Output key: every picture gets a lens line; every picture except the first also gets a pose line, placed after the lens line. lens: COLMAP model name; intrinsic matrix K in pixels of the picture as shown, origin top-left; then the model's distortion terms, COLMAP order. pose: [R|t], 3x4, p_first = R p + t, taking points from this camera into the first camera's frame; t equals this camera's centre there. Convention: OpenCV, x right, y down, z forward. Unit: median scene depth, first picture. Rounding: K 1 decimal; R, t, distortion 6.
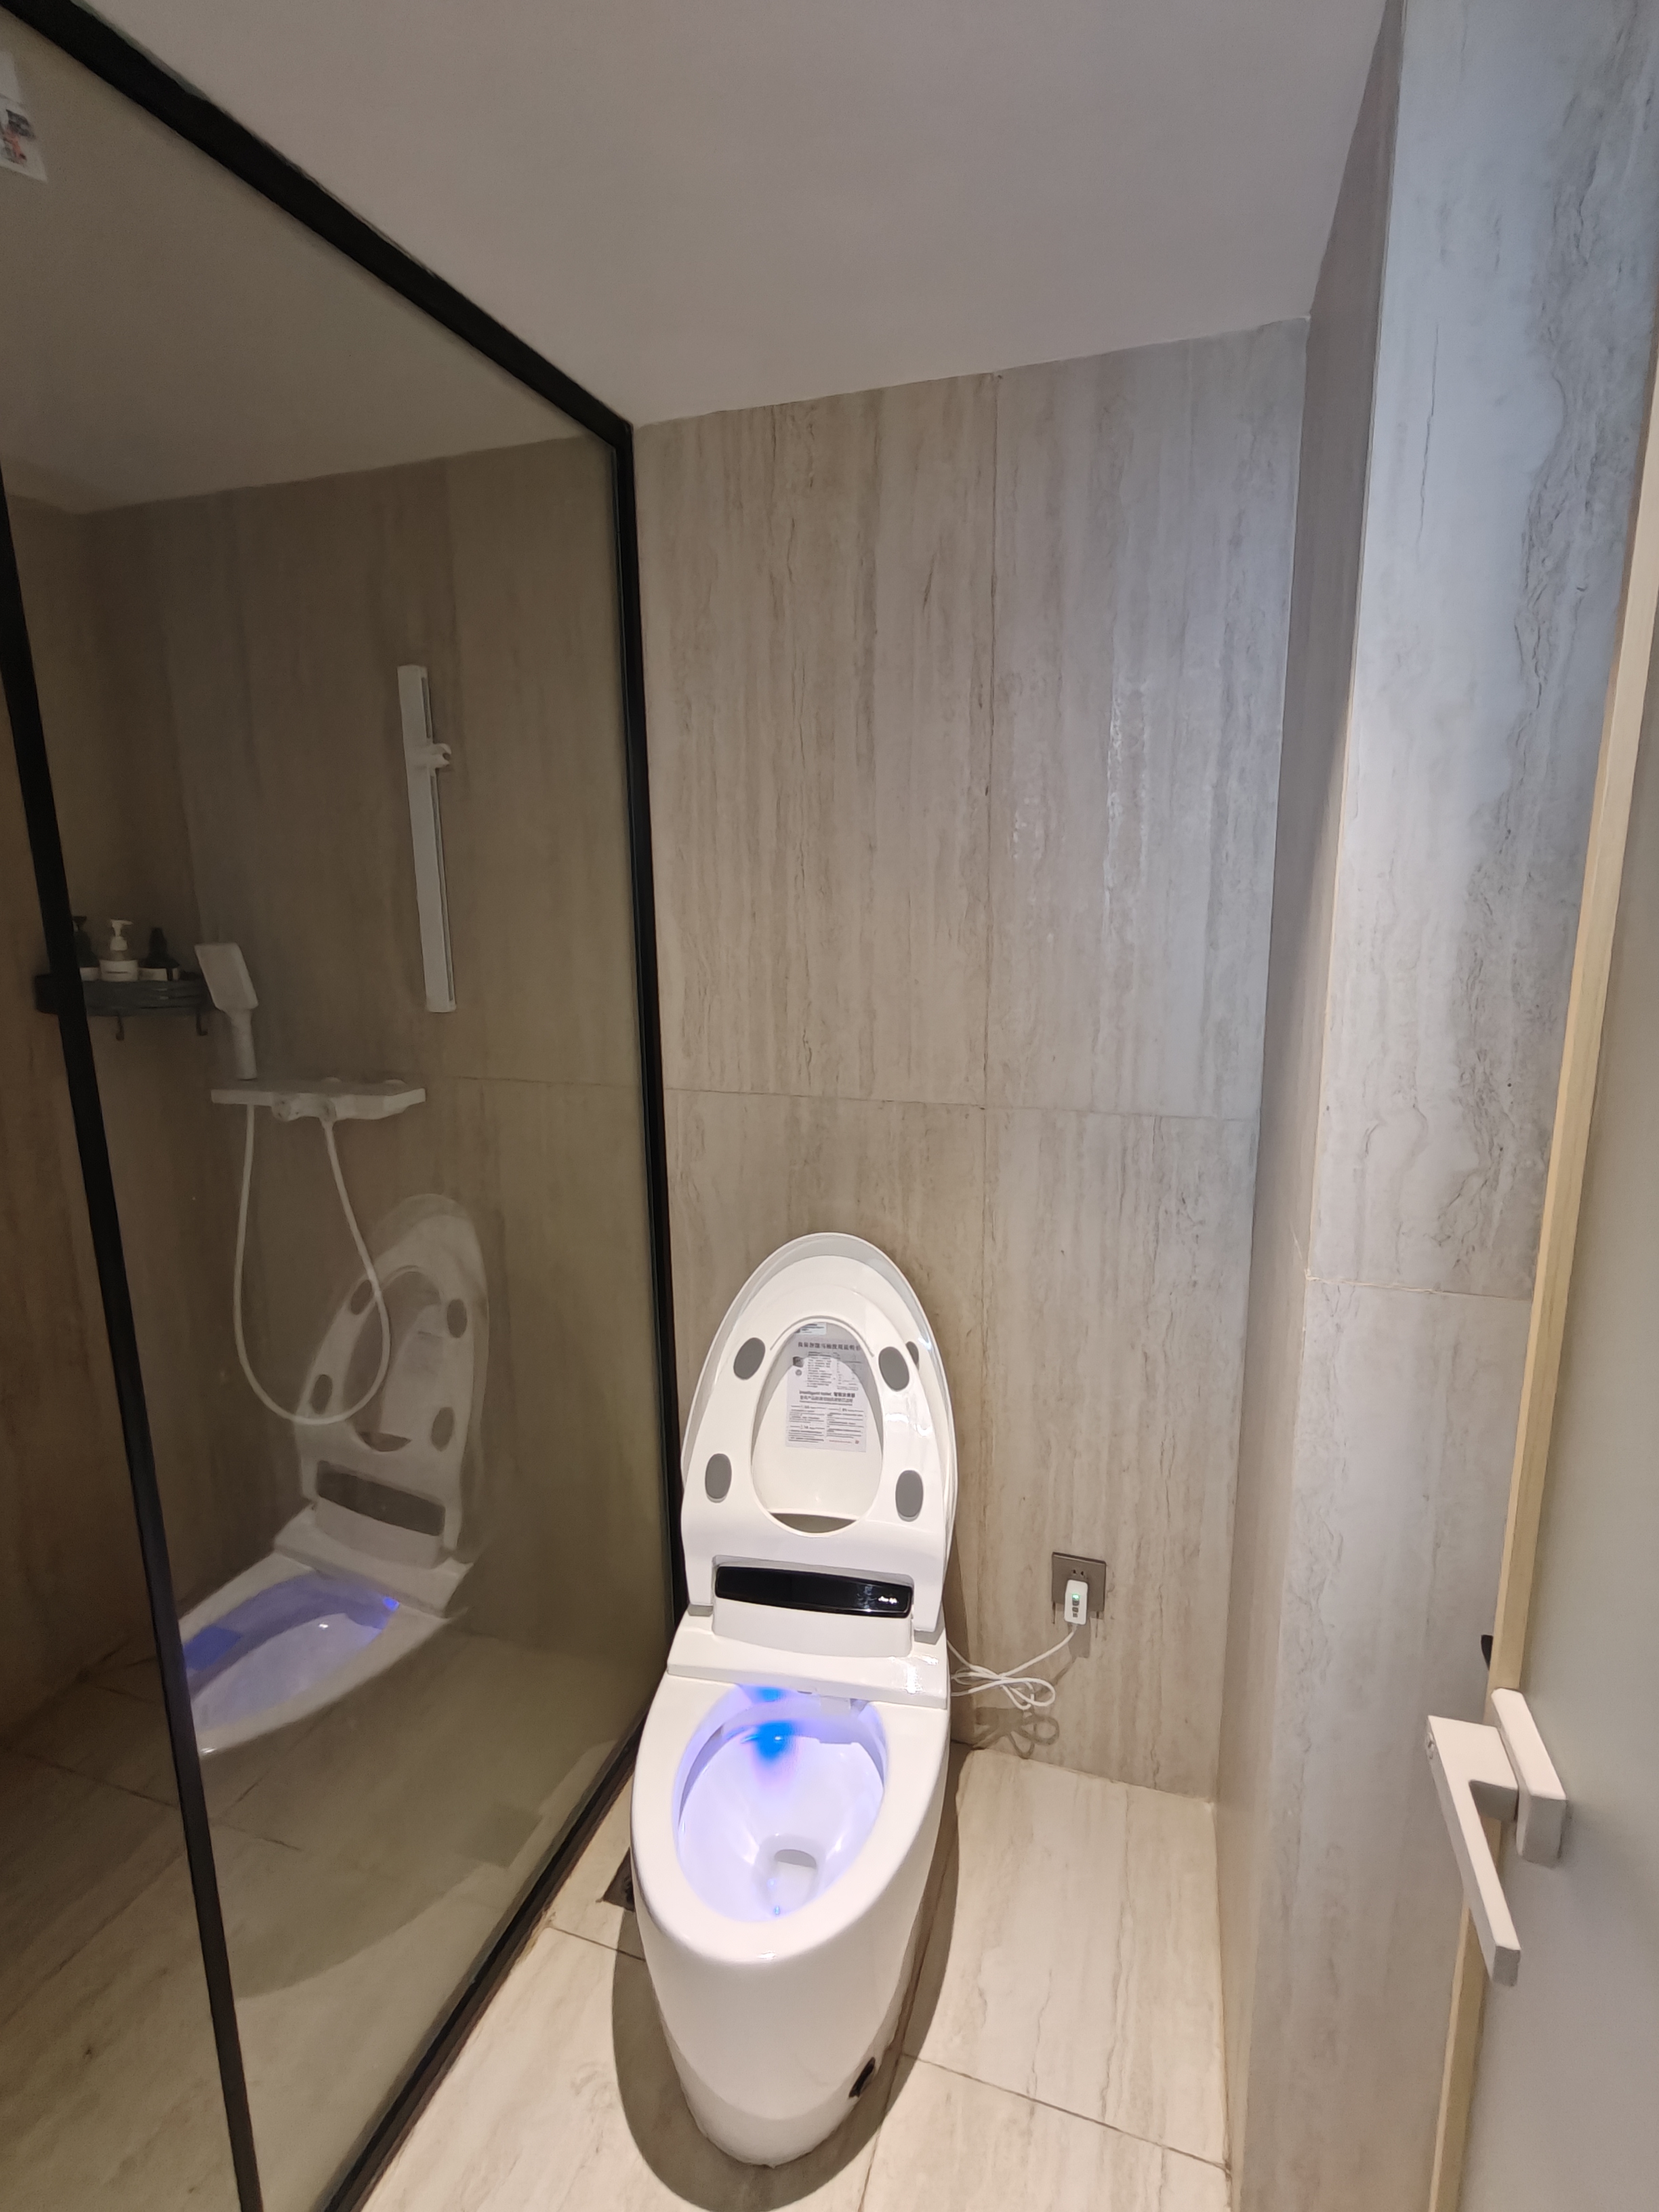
lens RADIAL K [[1048.5, 0, 849.9], [0, 1048.5, 1079.6], [0, 0, 1]] dist [0.002559, 0.001202]
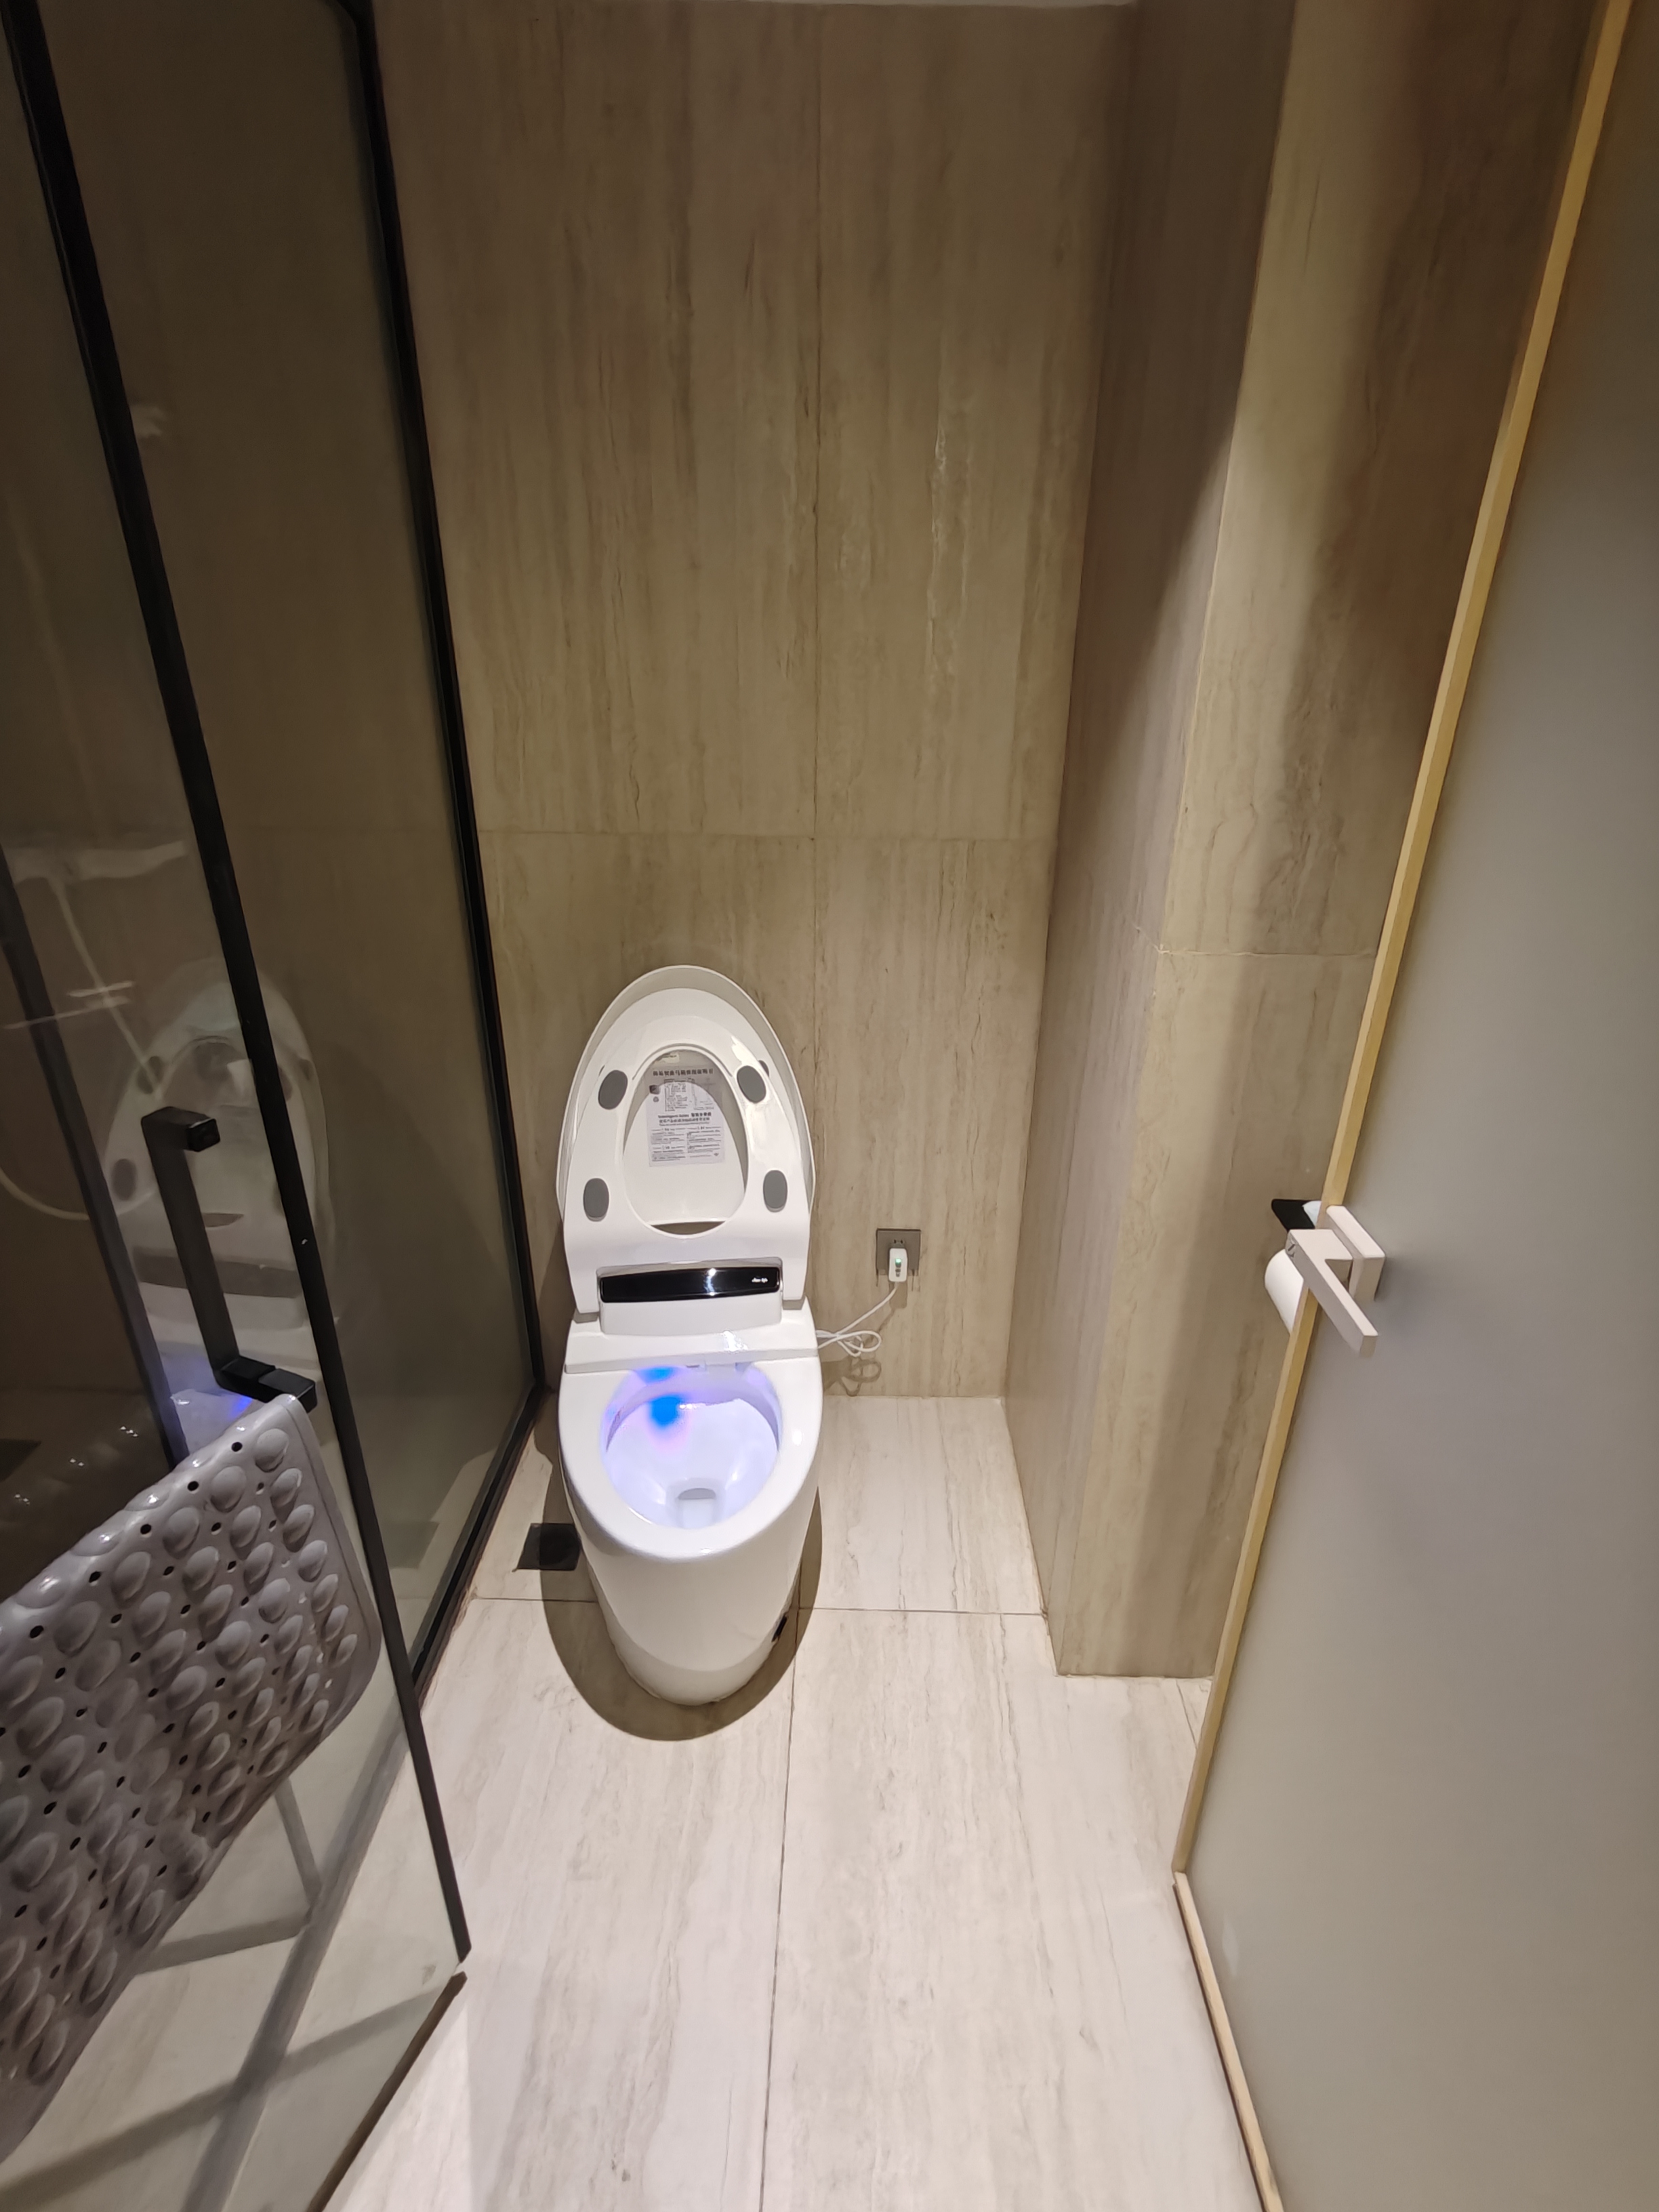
lens RADIAL K [[1048.5, 0, 845.4], [0, 1048.5, 1079.5], [0, 0, 1]] dist [0.002559, 0.001202]
pose [[0.953332, -0.096039, 0.286243, -0.174761], [0.030357, 0.973746, 0.225605, 0.026797], [-0.300395, -0.206387, 0.931218, -0.045967]]
